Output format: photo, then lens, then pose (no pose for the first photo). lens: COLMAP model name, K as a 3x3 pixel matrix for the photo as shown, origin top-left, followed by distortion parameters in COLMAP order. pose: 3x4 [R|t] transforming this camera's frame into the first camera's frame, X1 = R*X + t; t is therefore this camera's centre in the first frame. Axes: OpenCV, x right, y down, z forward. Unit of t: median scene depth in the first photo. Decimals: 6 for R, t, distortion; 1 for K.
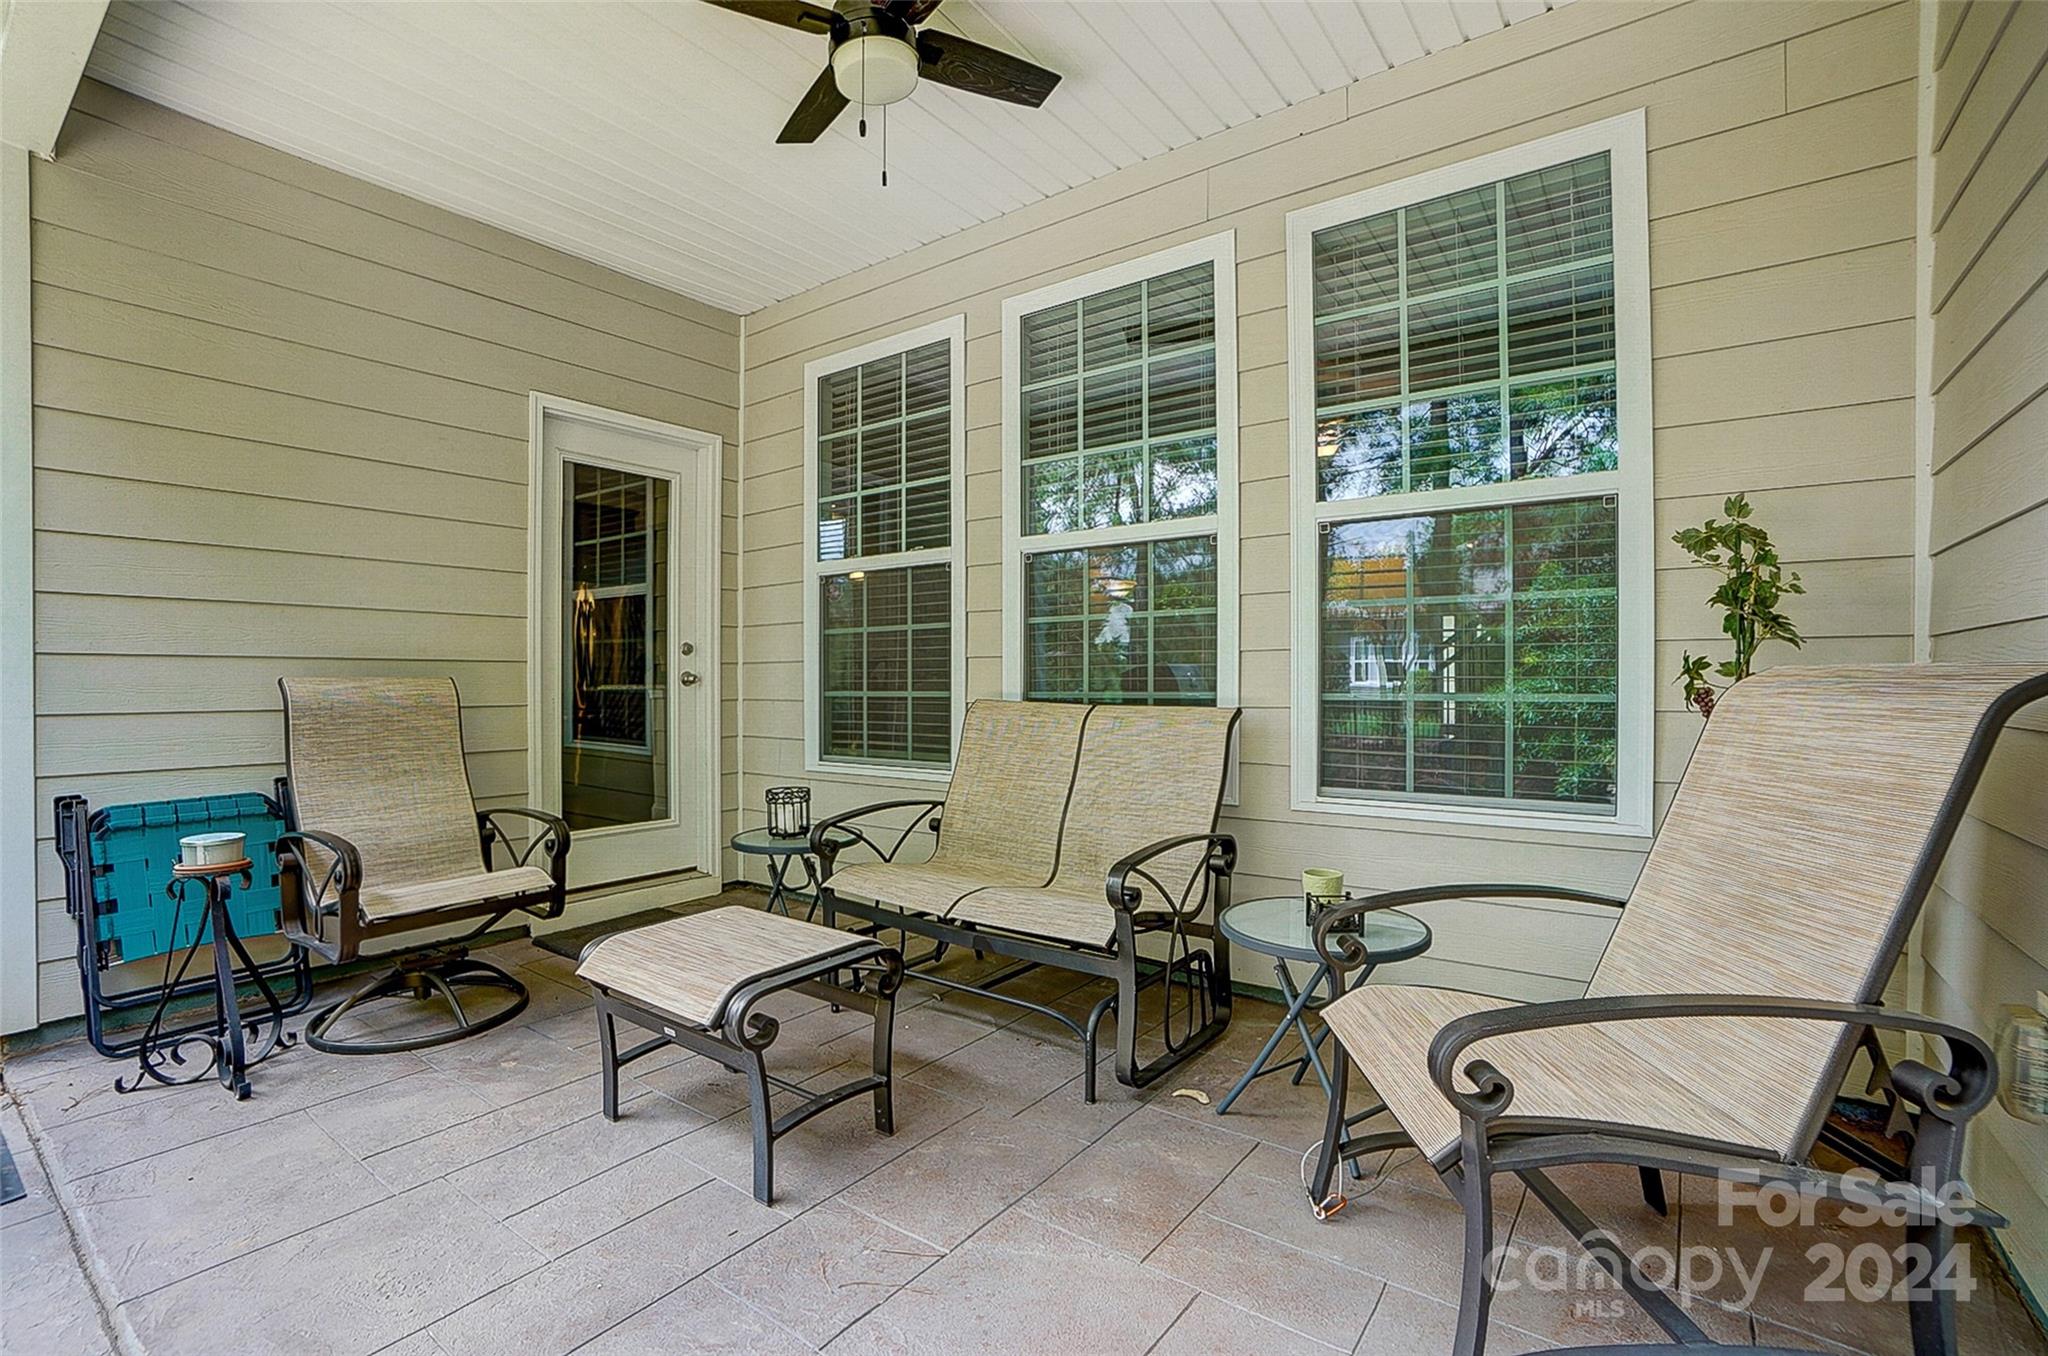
lens RADIAL K [[956.6, 0, 1024.0], [0, 956.6, 678.0], [0, 0, 1]] dist [-0.054406, 0.000521]
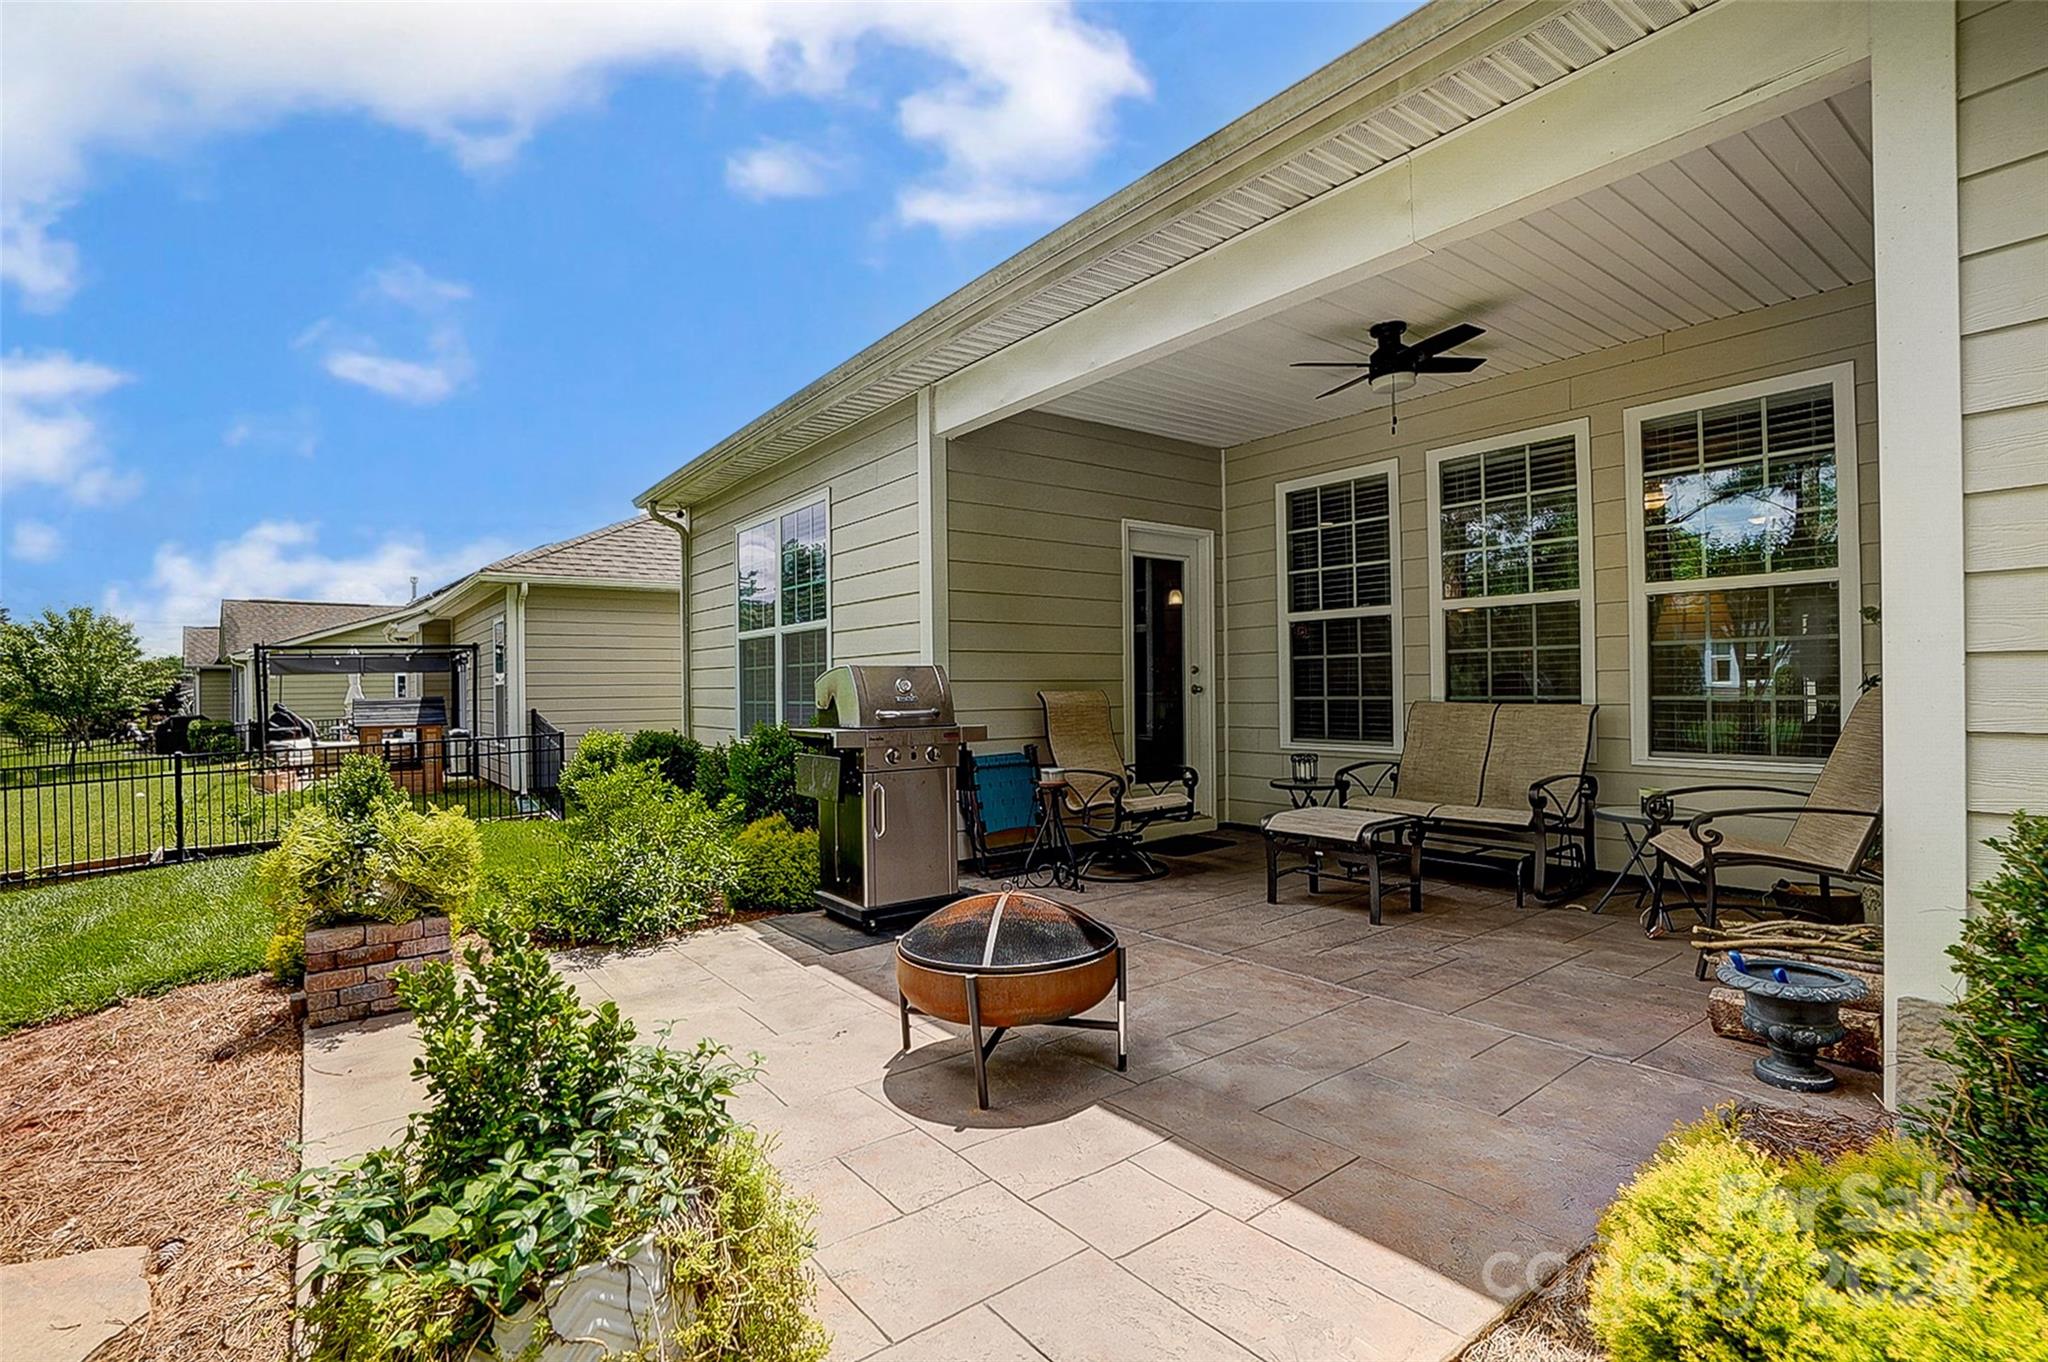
lens RADIAL K [[956.6, 0, 1024.0], [0, 956.6, 681.0], [0, 0, 1]] dist [-0.054406, 0.000521]
pose [[0.955446, -0.011562, -0.294941, -0.208510], [0.011125, 0.999933, -0.003162, -0.013798], [0.294957, -0.000260, 0.955510, -0.726033]]
